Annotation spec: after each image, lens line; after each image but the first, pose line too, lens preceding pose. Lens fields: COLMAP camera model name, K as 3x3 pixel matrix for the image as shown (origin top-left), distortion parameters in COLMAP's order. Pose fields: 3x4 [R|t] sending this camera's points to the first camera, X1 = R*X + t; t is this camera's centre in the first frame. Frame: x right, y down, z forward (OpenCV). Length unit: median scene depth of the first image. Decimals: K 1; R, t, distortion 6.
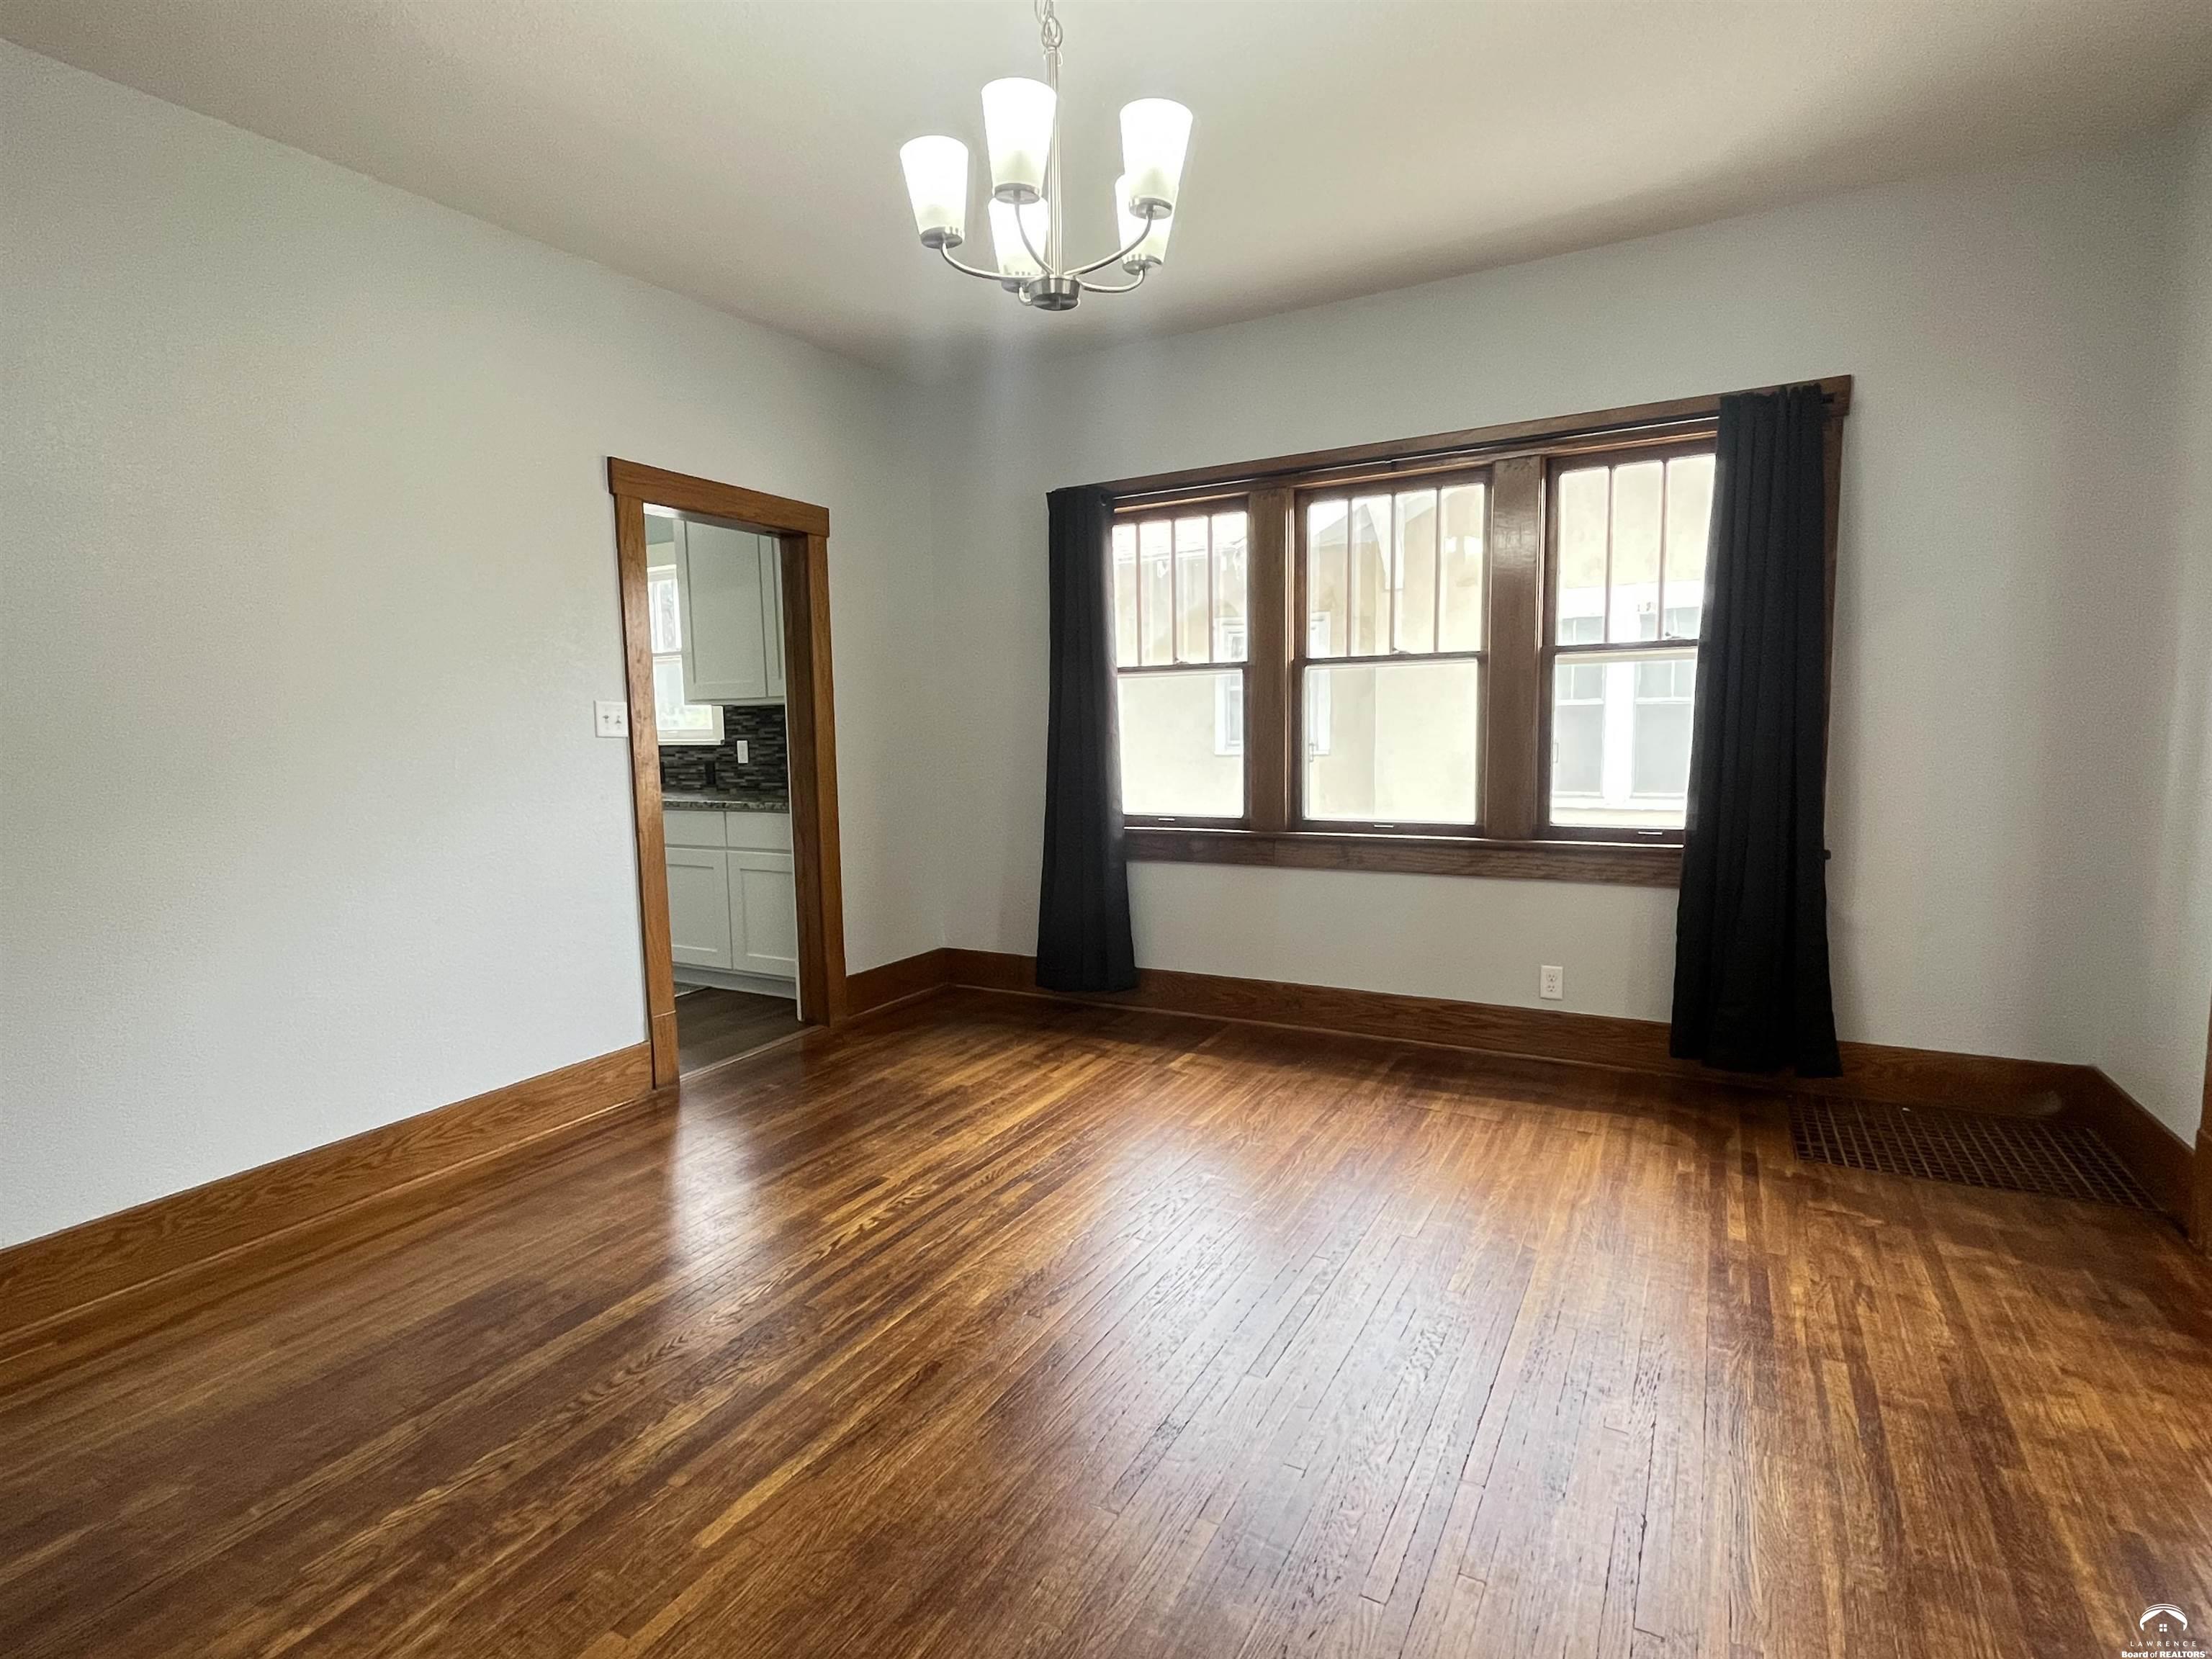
lens RADIAL K [[1124.2, 0, 1093.7], [0, 1124.2, 824.3], [0, 0, 1]] dist [0.000118, -0.000766]
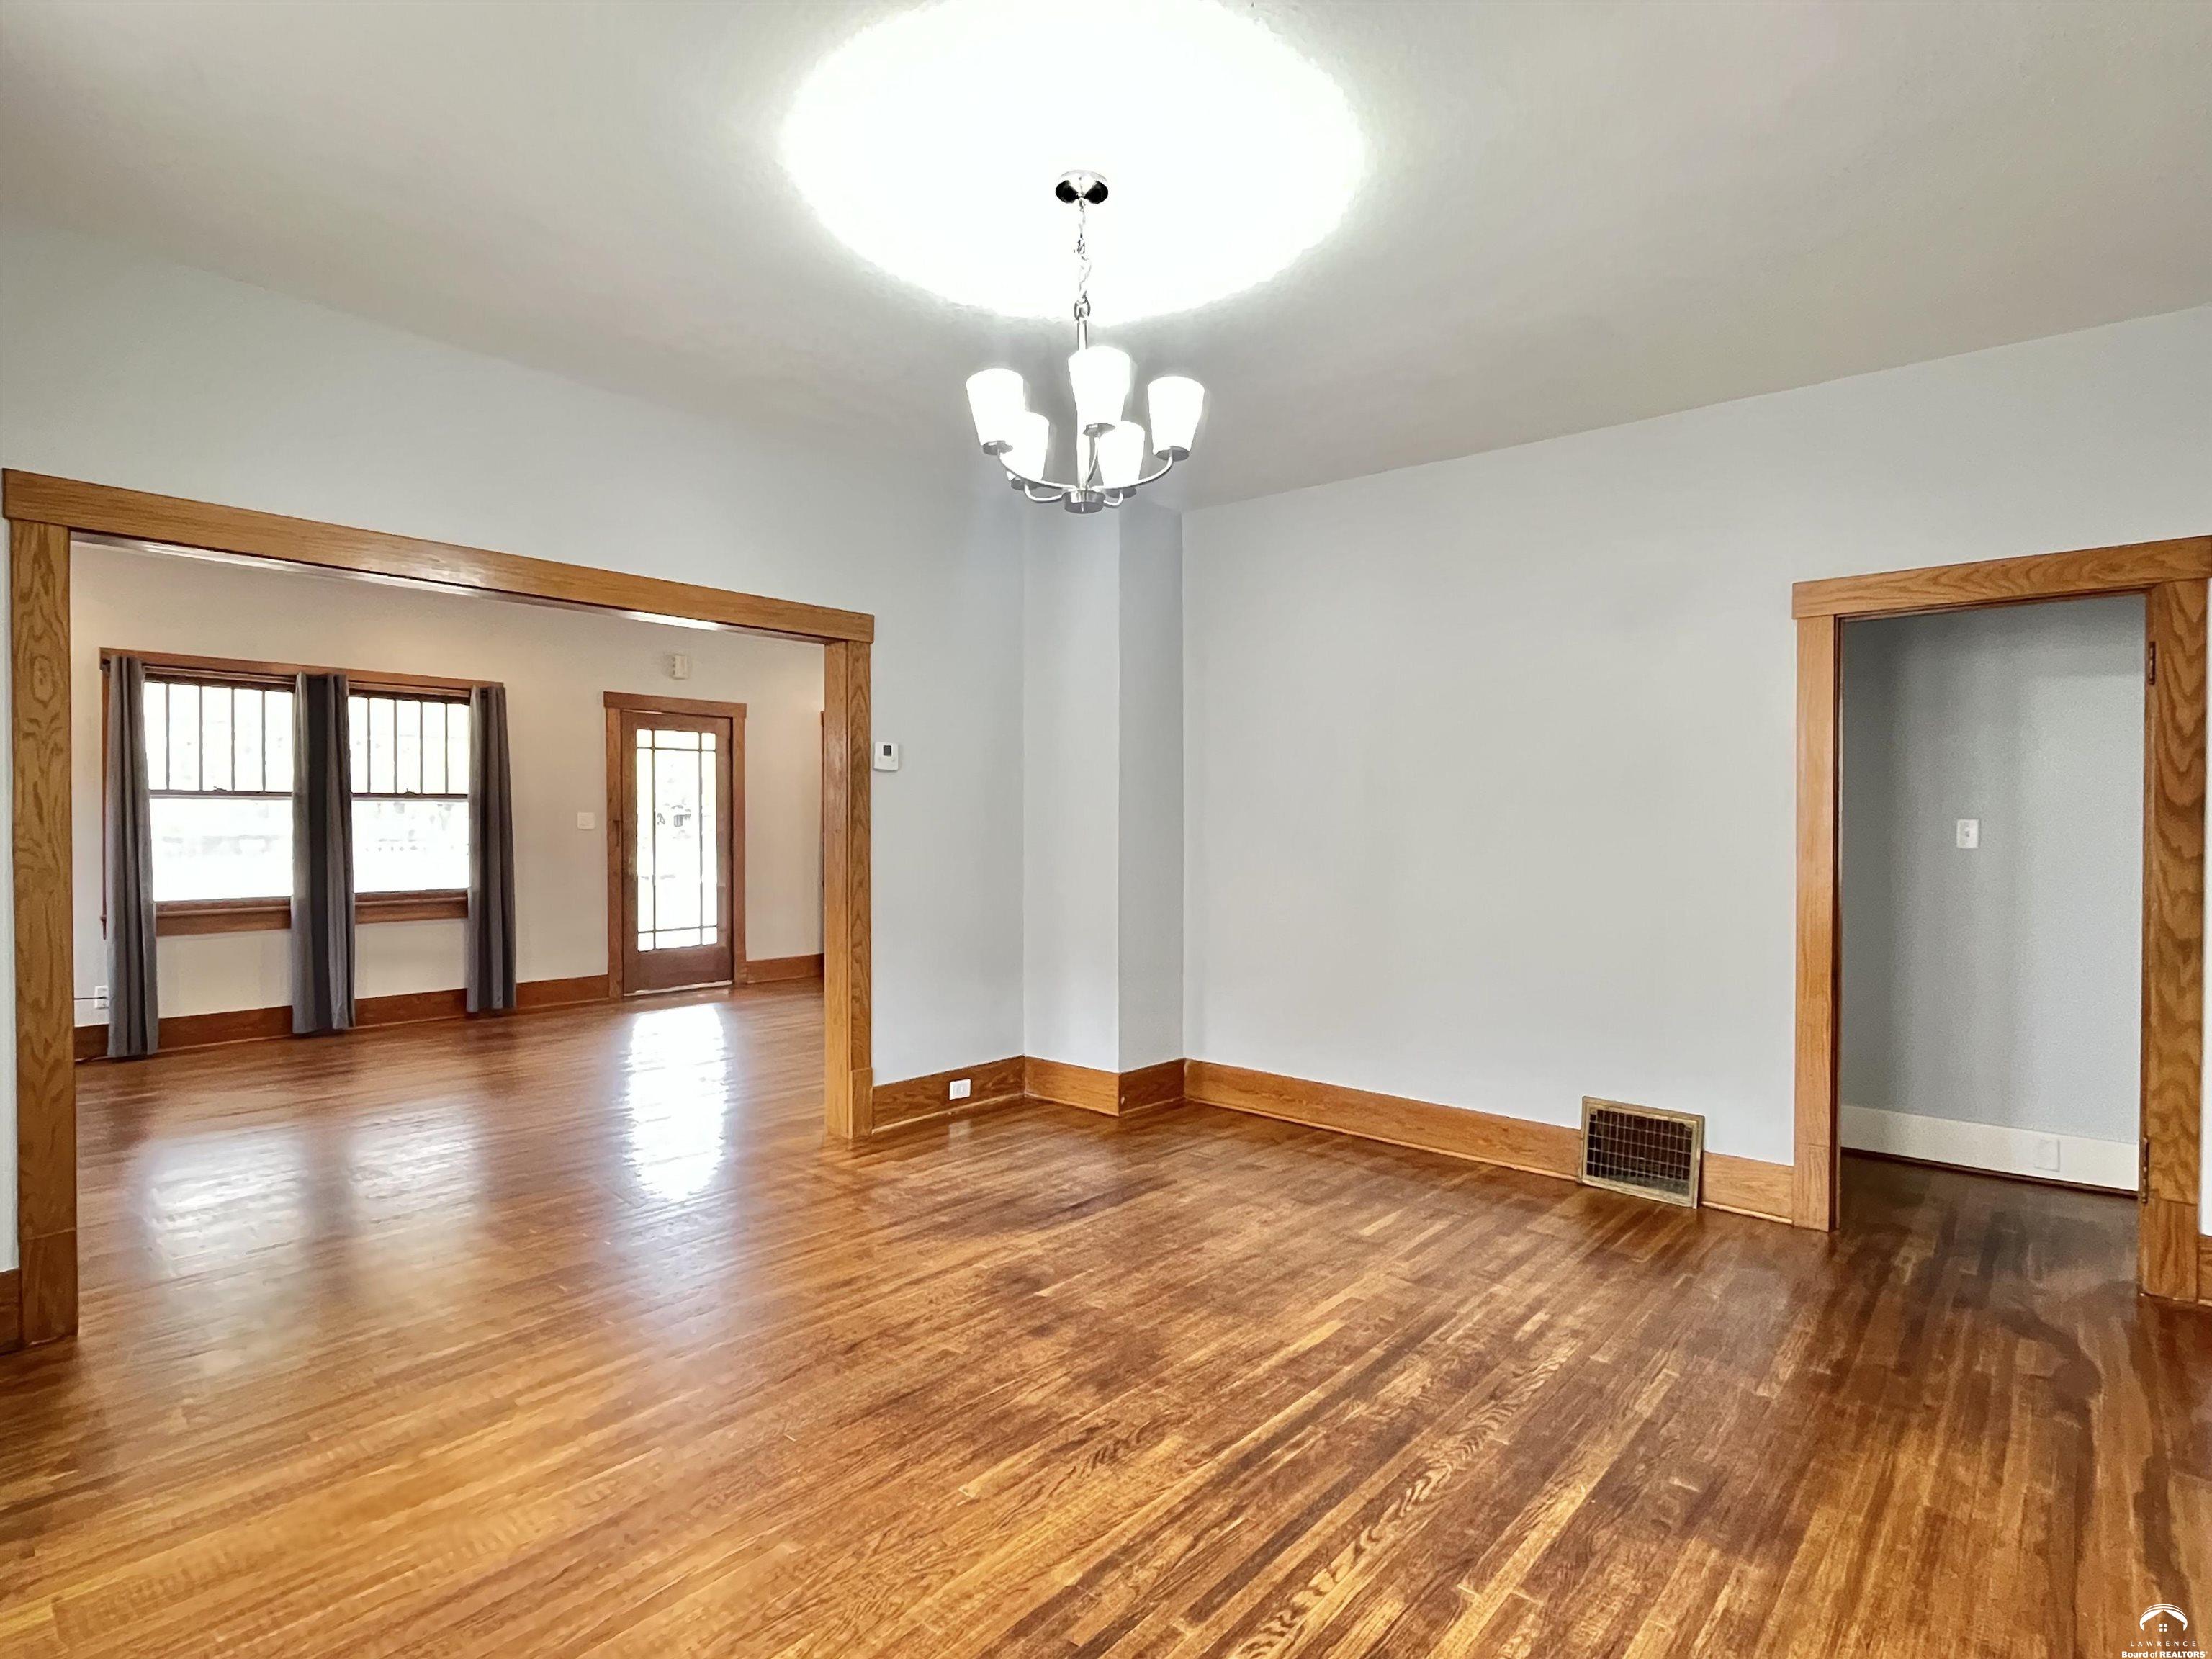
lens RADIAL K [[1124.2, 0, 1103.1], [0, 1124.2, 834.1], [0, 0, 1]] dist [0.000118, -0.000766]
pose [[-0.983878, 0.015911, 0.178130, -0.237266], [0.034227, 0.994376, 0.100227, -0.196872], [-0.175534, 0.104708, -0.978889, 1.973373]]
